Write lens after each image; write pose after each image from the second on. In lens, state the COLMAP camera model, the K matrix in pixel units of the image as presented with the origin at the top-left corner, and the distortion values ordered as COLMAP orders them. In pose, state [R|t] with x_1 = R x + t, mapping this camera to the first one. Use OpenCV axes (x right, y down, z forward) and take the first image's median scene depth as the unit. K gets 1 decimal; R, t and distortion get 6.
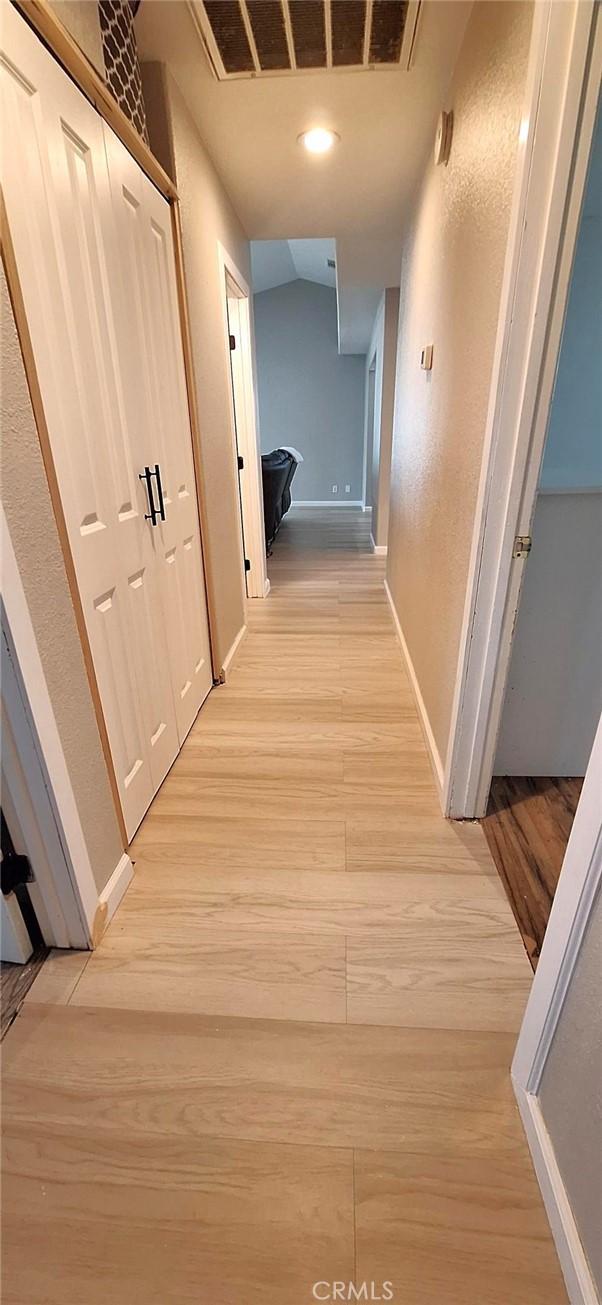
lens RADIAL K [[519.6, 0, 299.8], [0, 519.6, 650.9], [0, 0, 1]] dist [-0.000771, 0.000484]
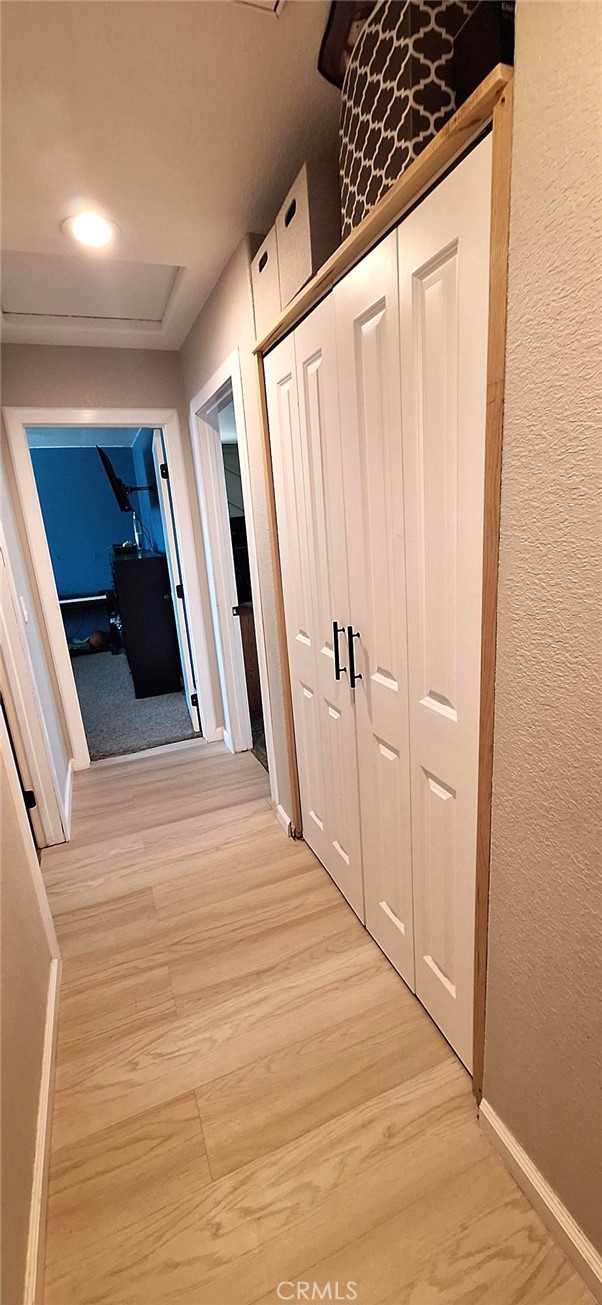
lens RADIAL K [[519.6, 0, 295.1], [0, 519.6, 655.7], [0, 0, 1]] dist [-0.000771, 0.000484]
pose [[-0.895802, 0.195141, -0.399322, 0.138313], [-0.091147, 0.798704, 0.594781, -0.722622], [0.435006, 0.569203, -0.697695, 1.392278]]
